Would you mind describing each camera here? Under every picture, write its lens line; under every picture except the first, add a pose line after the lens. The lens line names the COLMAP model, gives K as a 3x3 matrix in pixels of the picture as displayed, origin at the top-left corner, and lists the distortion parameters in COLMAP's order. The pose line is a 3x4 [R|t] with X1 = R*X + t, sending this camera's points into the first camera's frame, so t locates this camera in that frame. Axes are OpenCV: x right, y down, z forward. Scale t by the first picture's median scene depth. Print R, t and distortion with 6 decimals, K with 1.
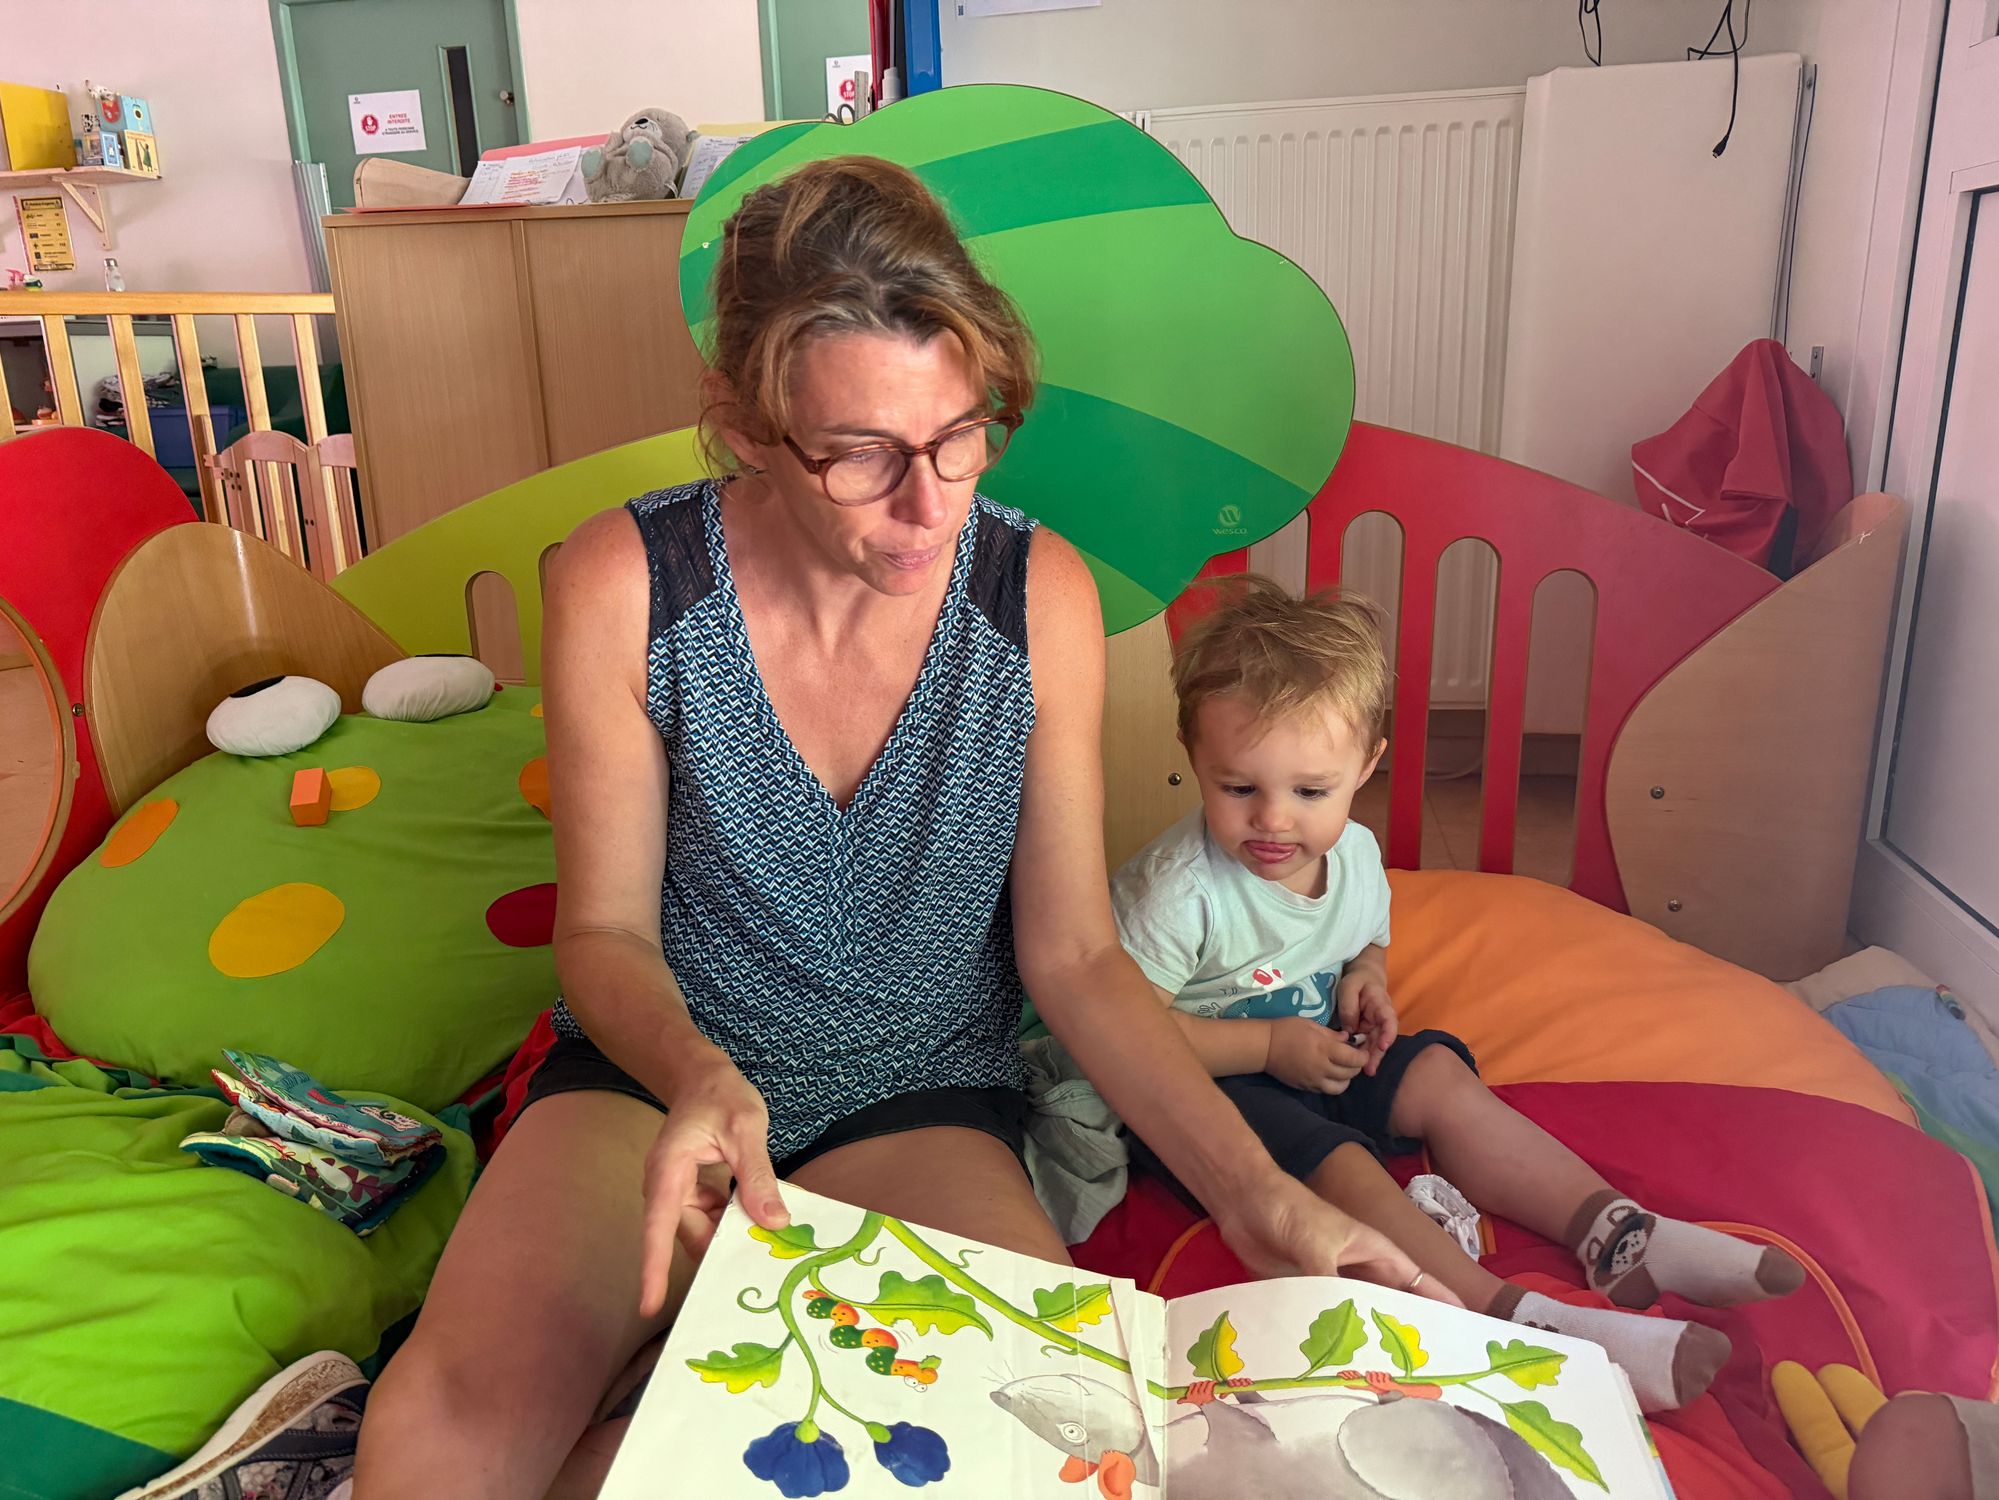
lens RADIAL K [[1421.8, 0, 983.3], [0, 1421.8, 752.4], [0, 0, 1]] dist [-0.009516, -0.005794]
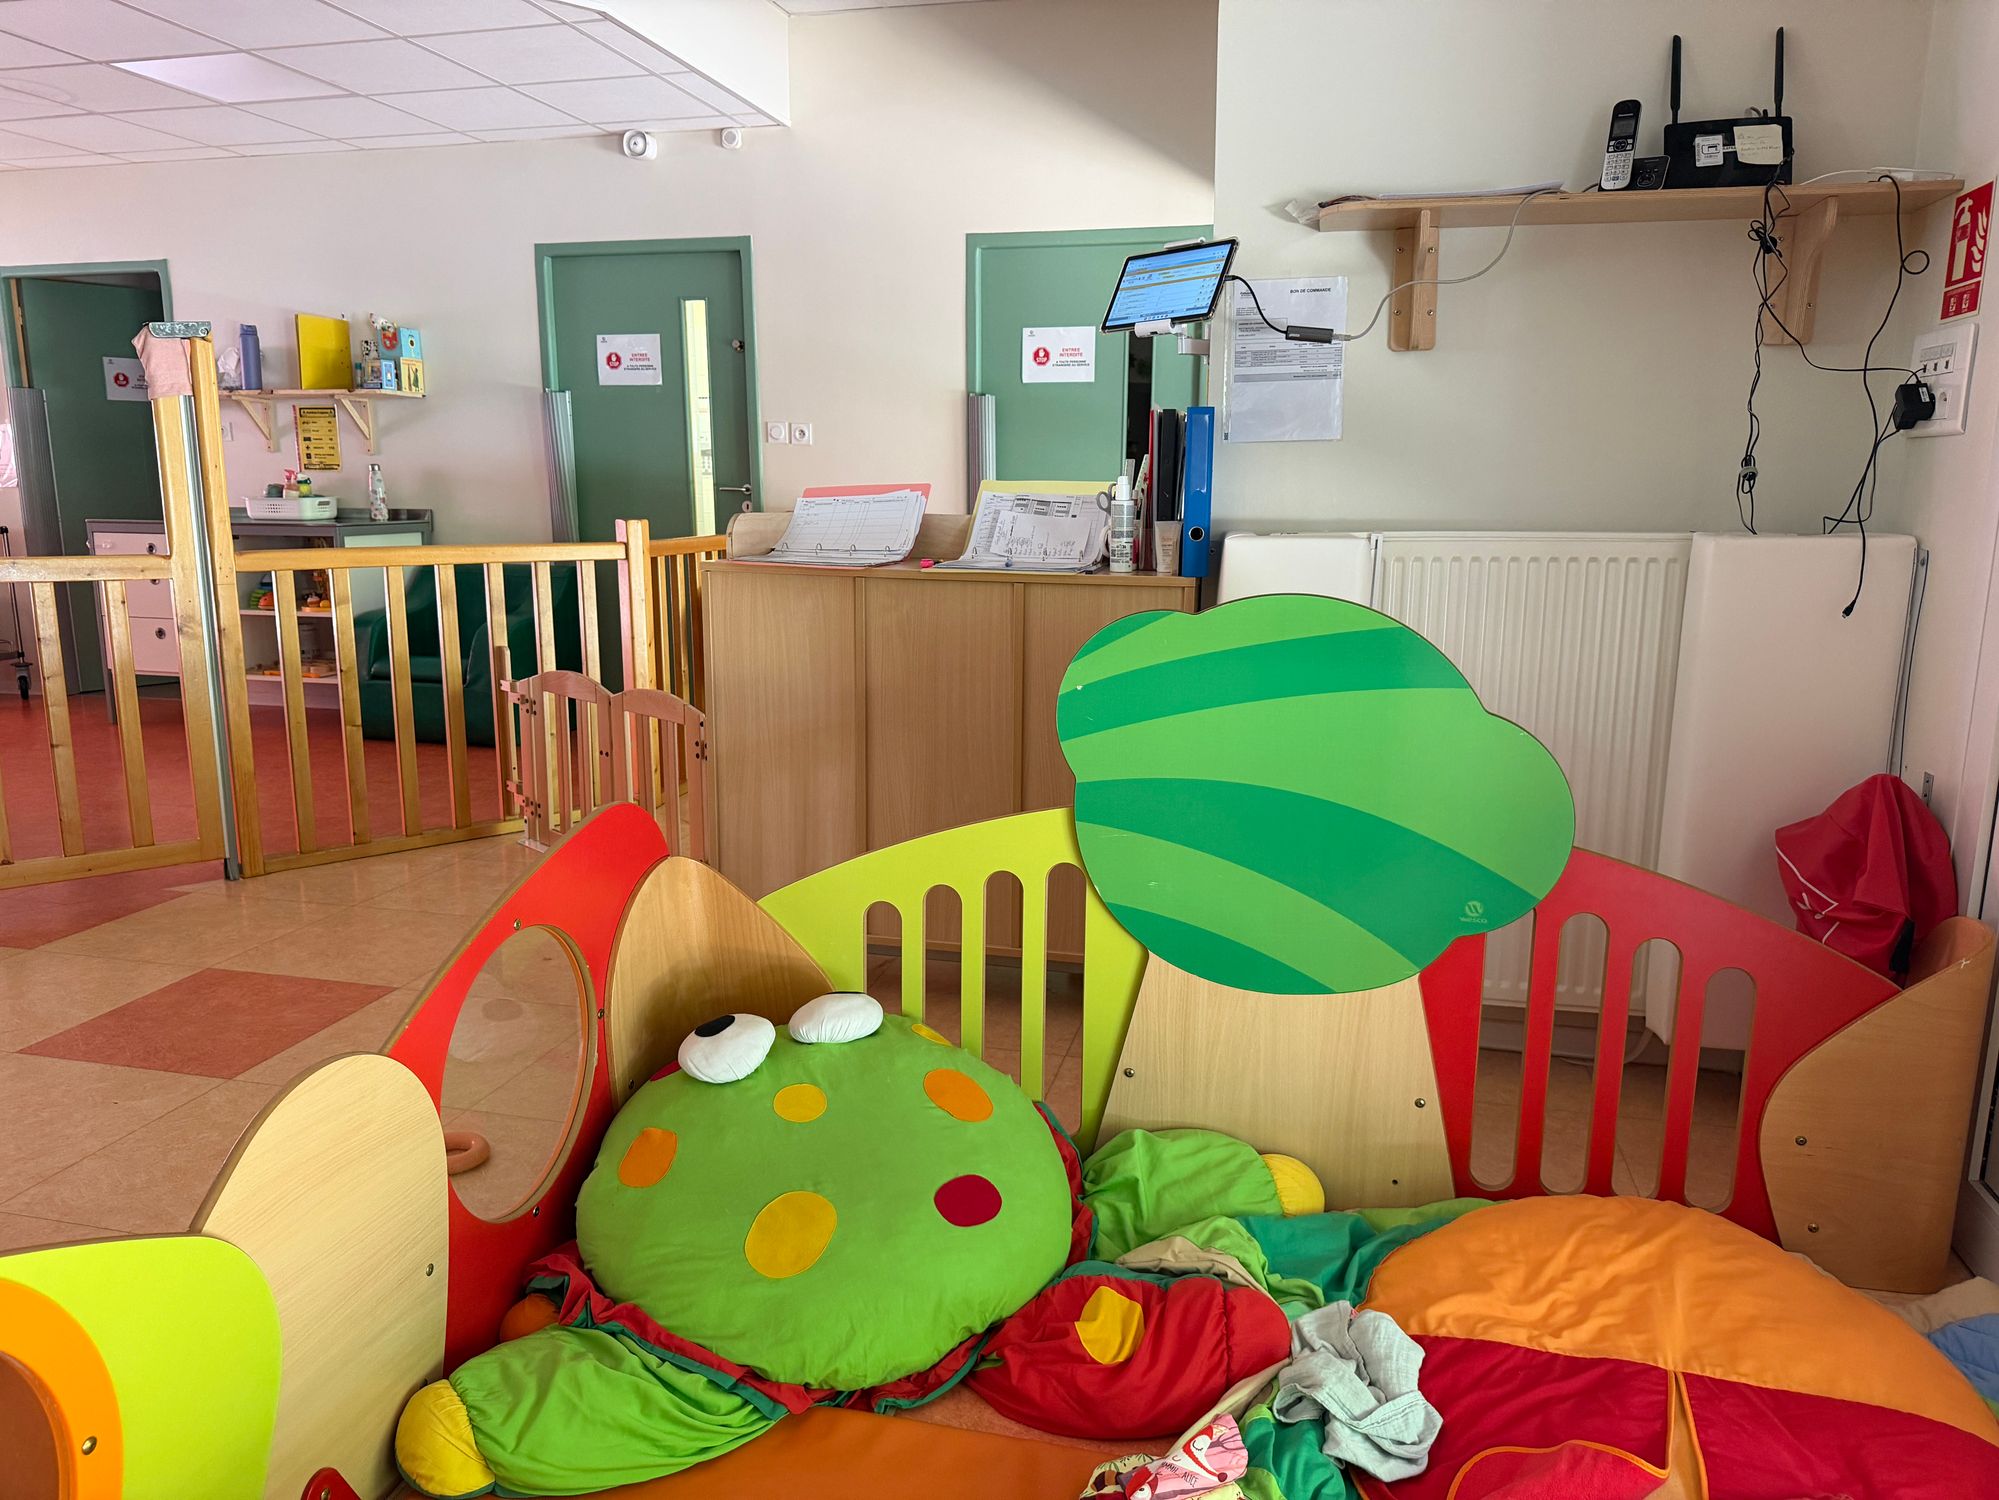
lens RADIAL K [[1421.8, 0, 996.9], [0, 1421.8, 752.6], [0, 0, 1]] dist [-0.009516, -0.005794]
pose [[0.998165, 0.044463, -0.041105, -0.188962], [-0.047577, 0.995804, -0.078176, -0.161267], [0.037456, 0.079988, 0.996092, -0.290132]]
